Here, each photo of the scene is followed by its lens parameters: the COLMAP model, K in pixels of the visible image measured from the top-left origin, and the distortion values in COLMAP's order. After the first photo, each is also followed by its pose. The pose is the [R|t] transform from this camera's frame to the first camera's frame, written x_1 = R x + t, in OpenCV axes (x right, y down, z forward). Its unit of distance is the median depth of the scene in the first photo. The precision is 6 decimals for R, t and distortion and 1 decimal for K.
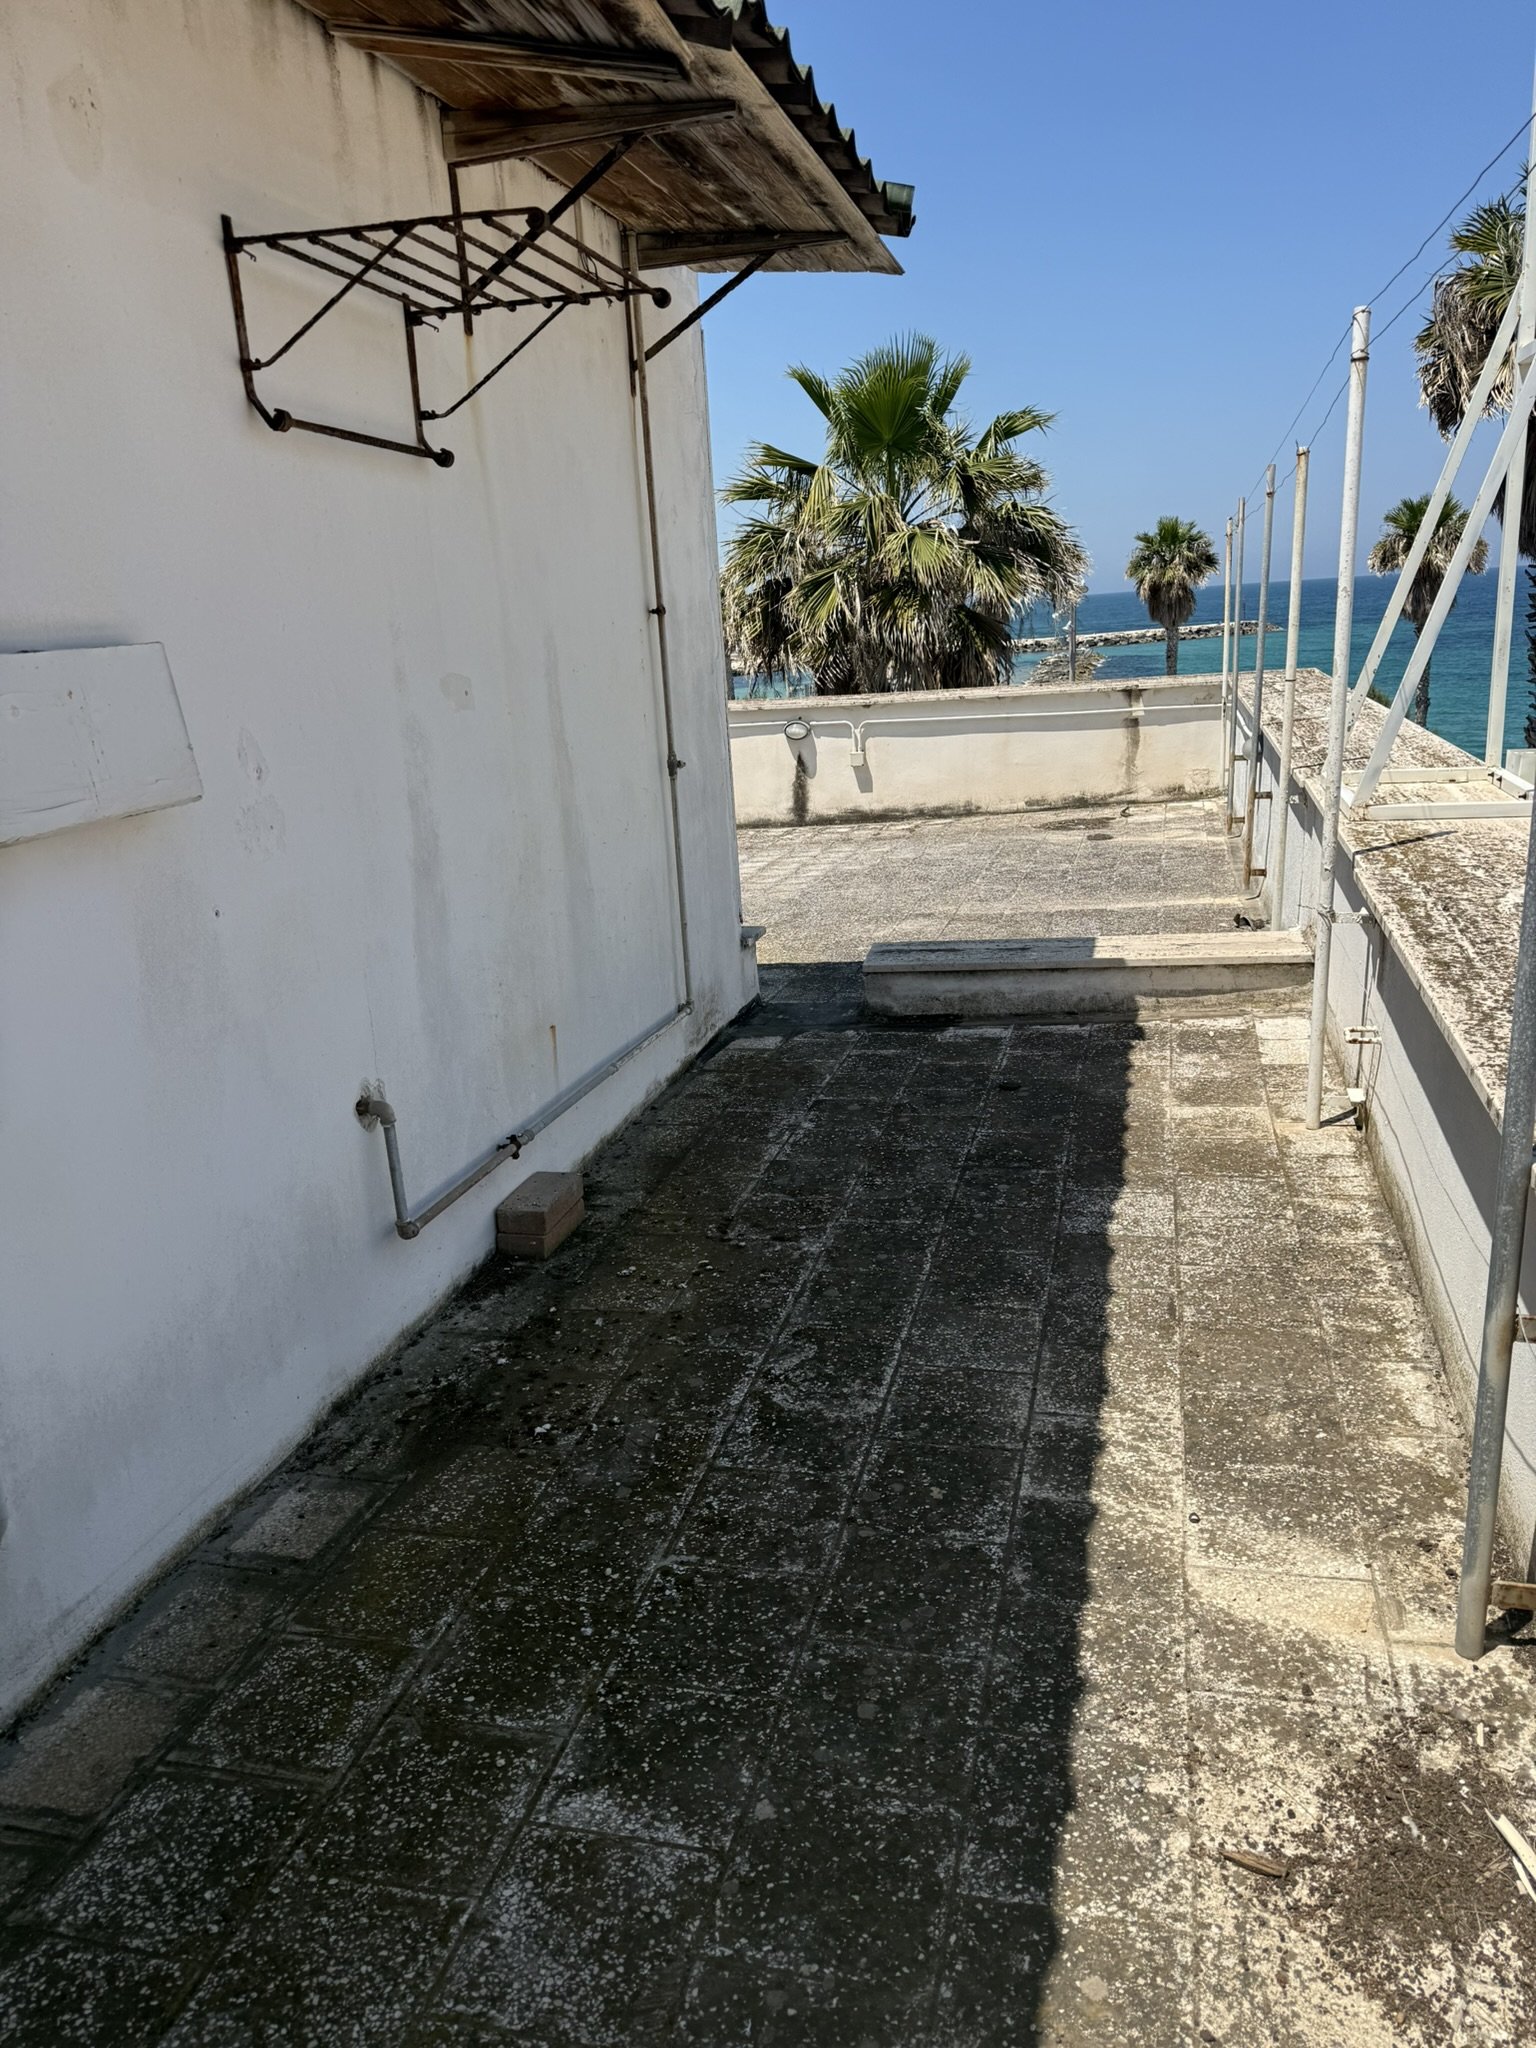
lens RADIAL K [[1414.8, 0, 757.3], [0, 1414.8, 1058.7], [0, 0, 1]] dist [0.089917, -0.165425]
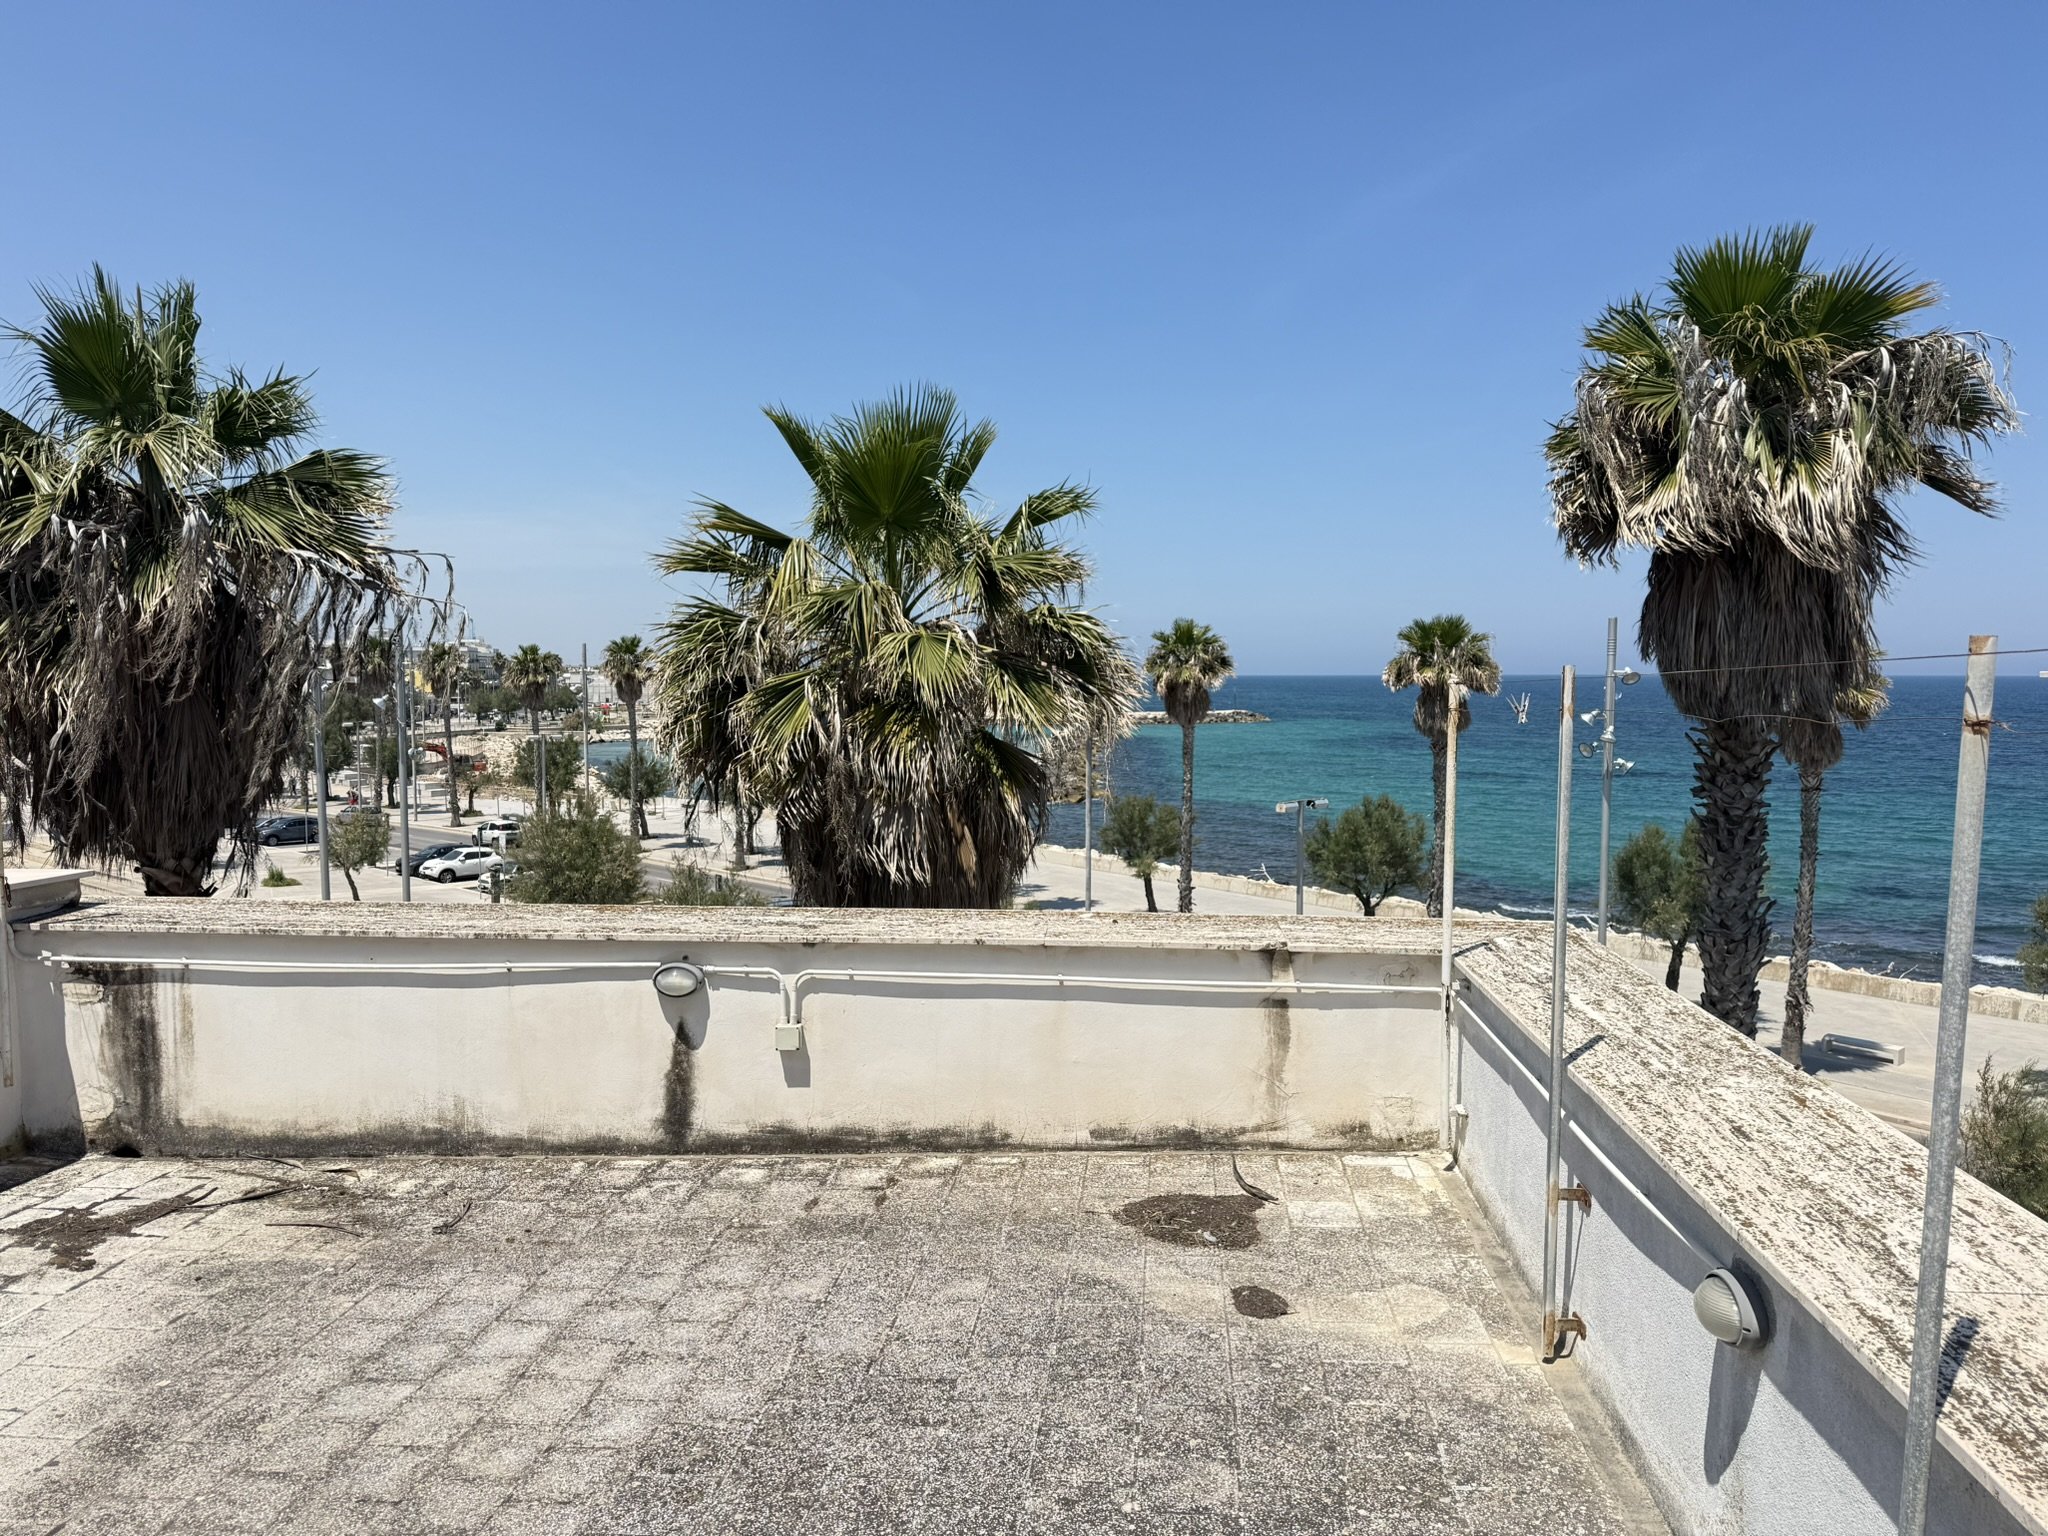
lens RADIAL K [[1419.8, 0, 1017.1], [0, 1419.8, 753.6], [0, 0, 1]] dist [0.103487, -0.131712]
pose [[0.984332, 0.057844, 0.166566, 0.042259], [-0.015168, 0.968935, -0.246851, -0.130179], [-0.175671, 0.240457, 0.954631, 0.310335]]
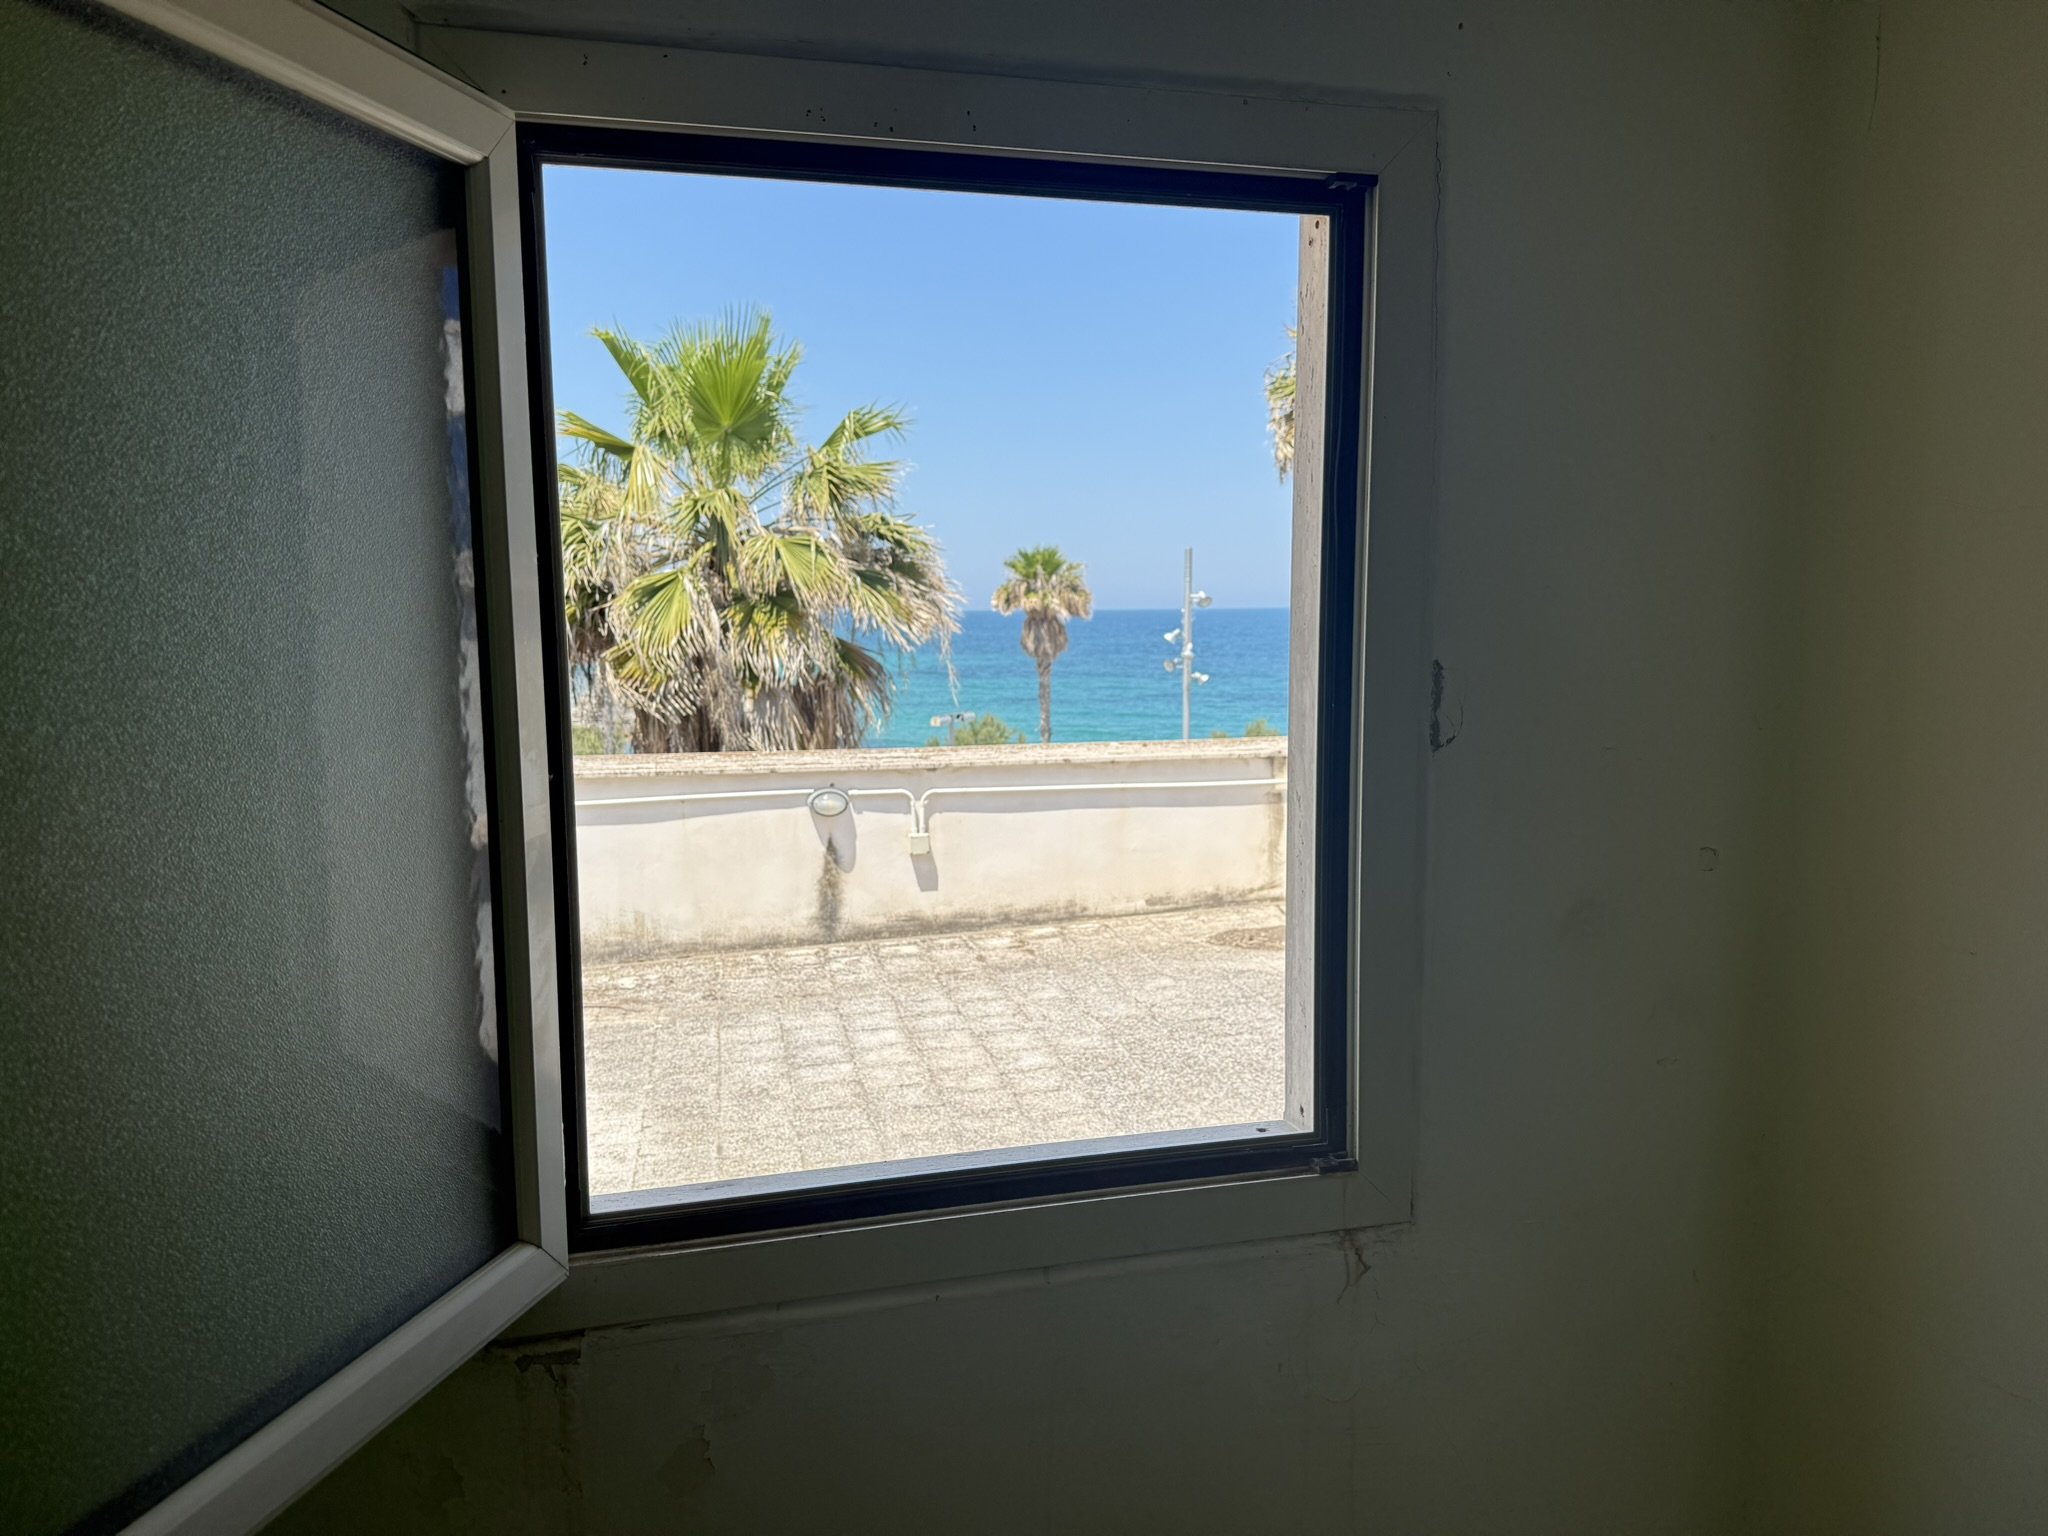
lens RADIAL K [[1428.0, 0, 1024.0], [0, 1428.0, 768.0], [0, 0, 1]] dist [0.118485, -0.173112]
pose [[0.880697, 0.008037, 0.473612, -0.150258], [0.089305, 0.979108, -0.182681, -0.083261], [-0.465186, 0.203183, 0.861579, 0.269413]]
